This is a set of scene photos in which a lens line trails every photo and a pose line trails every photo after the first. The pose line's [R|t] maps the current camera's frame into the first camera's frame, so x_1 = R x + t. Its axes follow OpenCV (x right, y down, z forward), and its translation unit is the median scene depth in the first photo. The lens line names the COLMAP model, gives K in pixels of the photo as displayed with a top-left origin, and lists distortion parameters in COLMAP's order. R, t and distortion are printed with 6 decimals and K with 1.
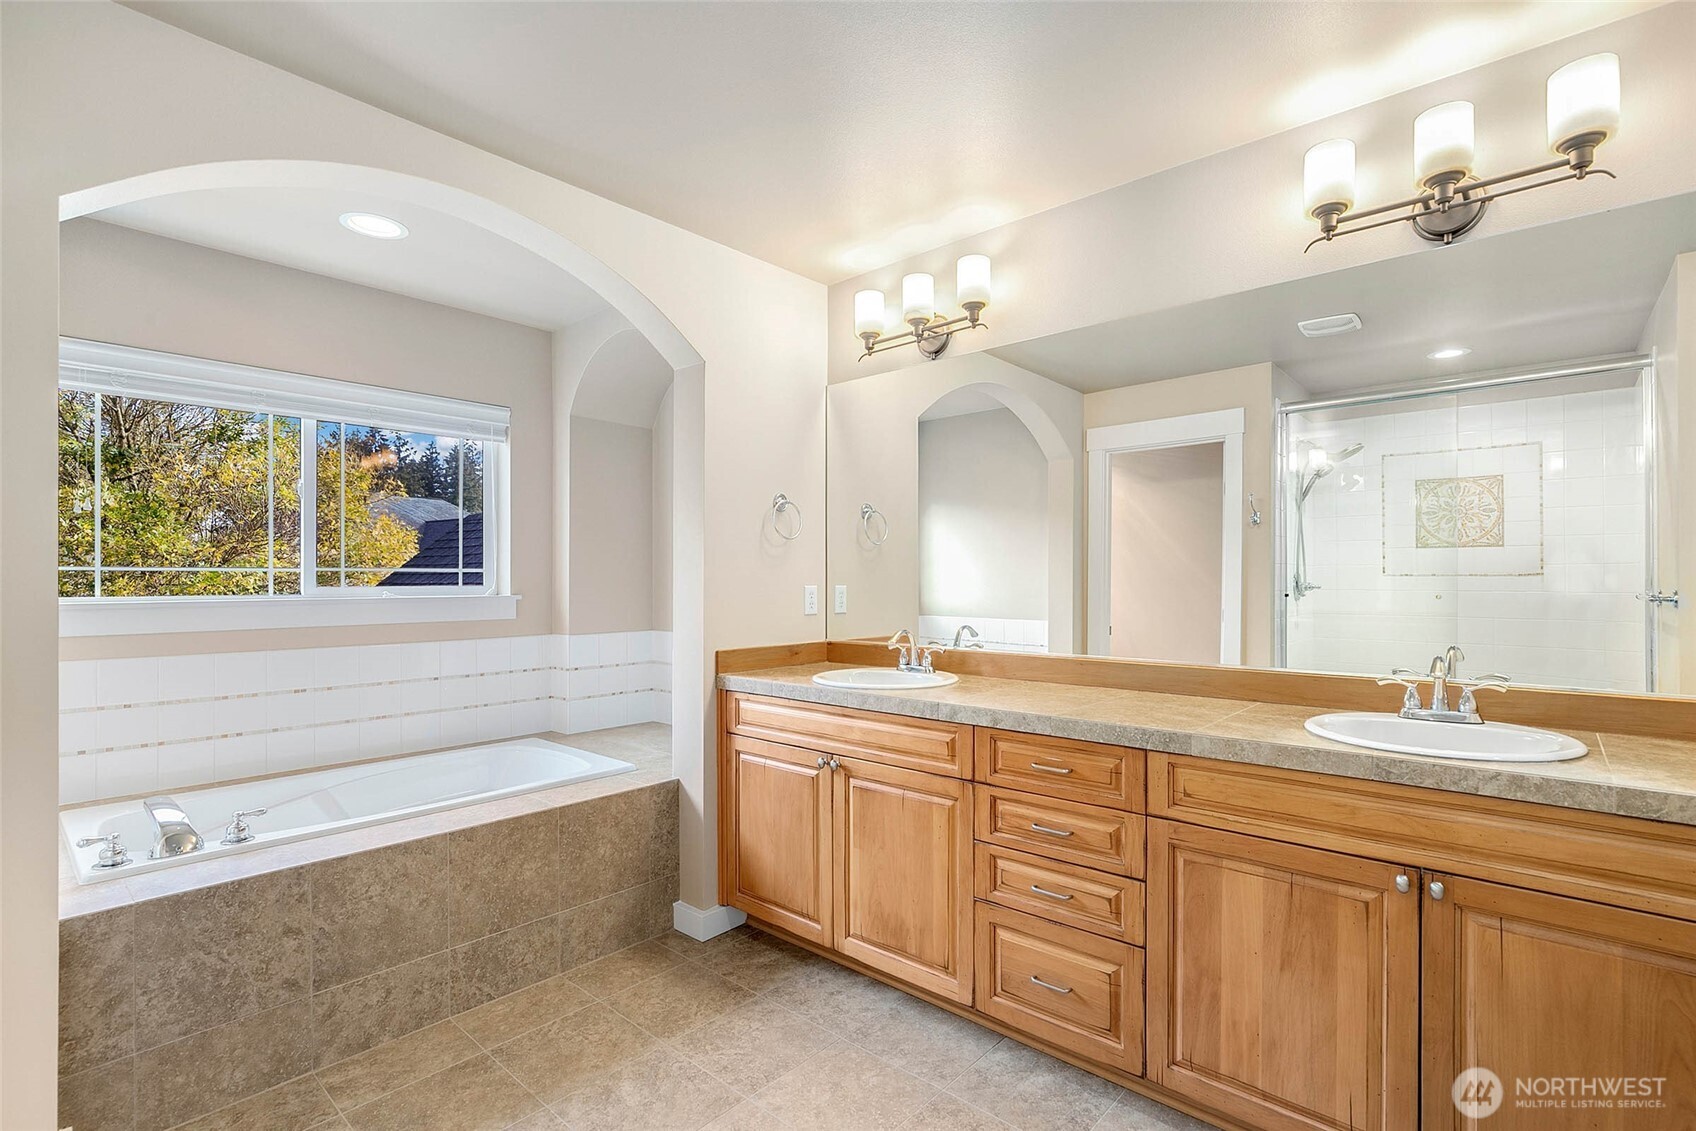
lens RADIAL K [[797.7, 0, 851.4], [0, 797.7, 578.5], [0, 0, 1]] dist [-0.012685, 0.000347]
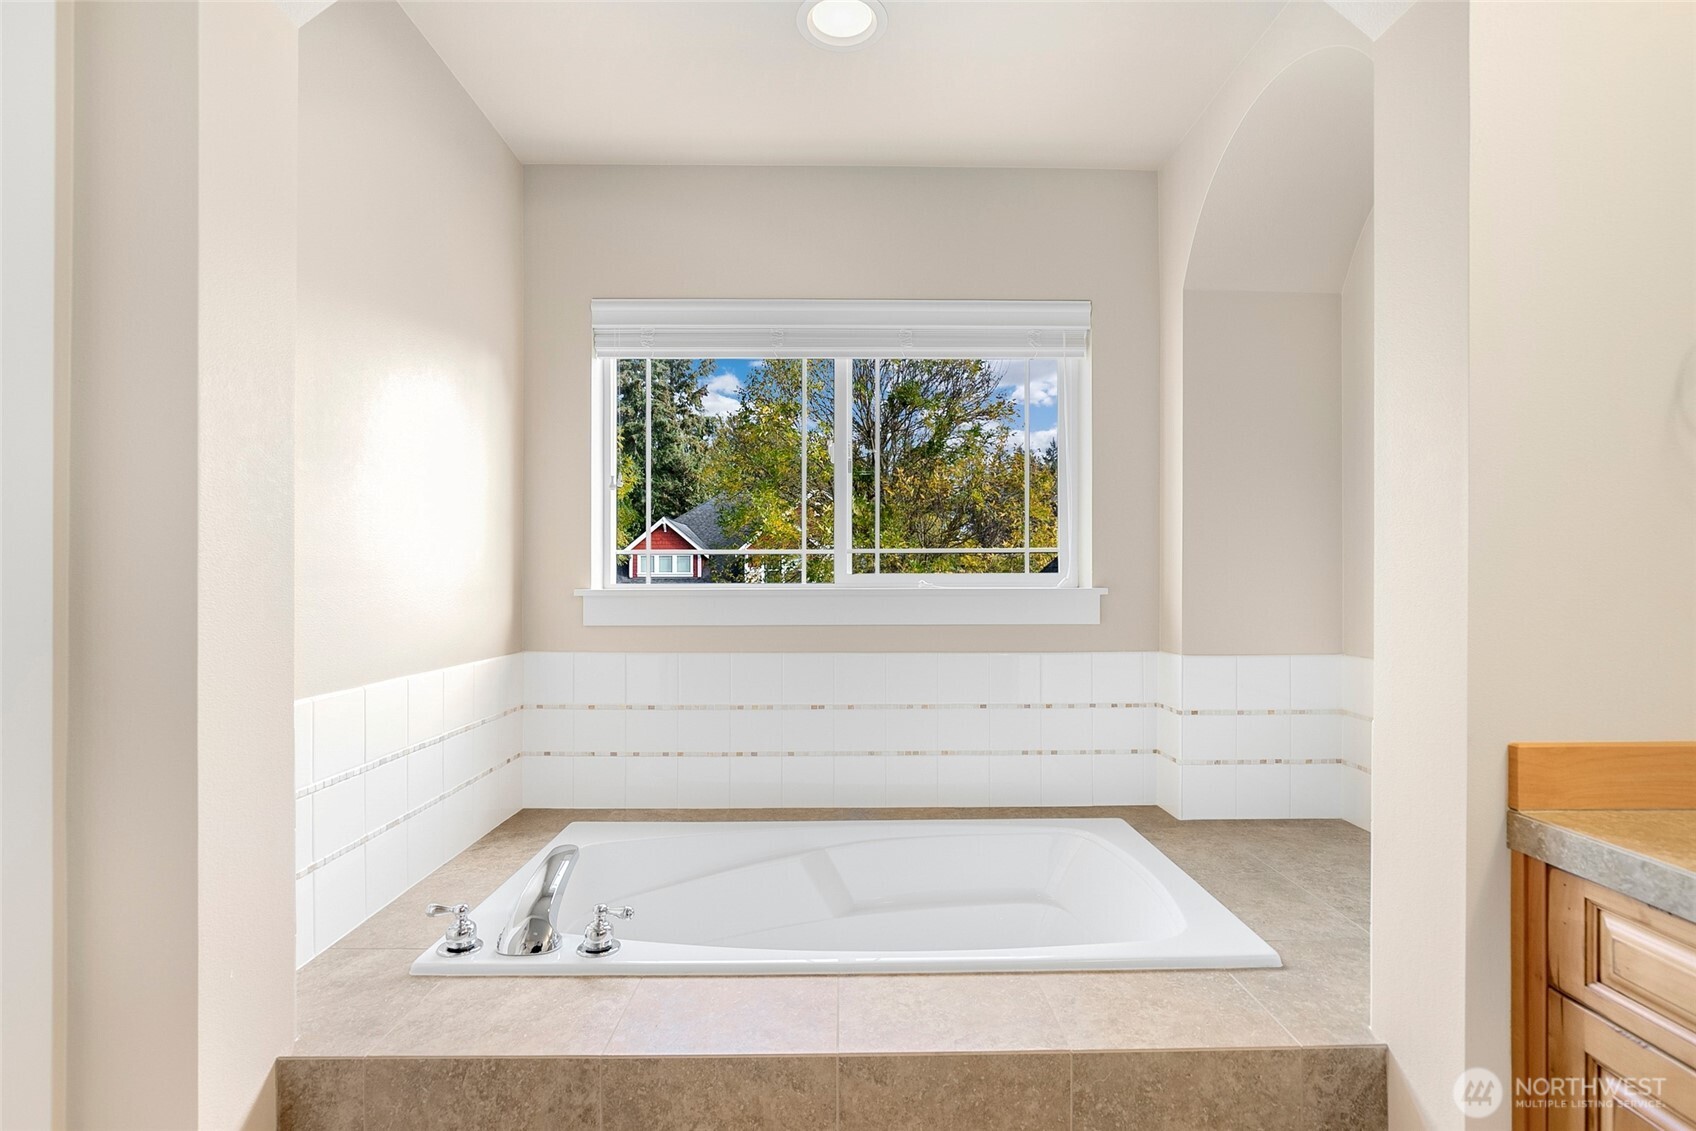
lens RADIAL K [[797.7, 0, 851.4], [0, 797.7, 578.5], [0, 0, 1]] dist [-0.012685, 0.000347]
pose [[0.679771, 0.002012, -0.733421, -0.112052], [0.000880, 0.999993, 0.003559, 0.014745], [0.733423, -0.003065, 0.679765, 0.547762]]
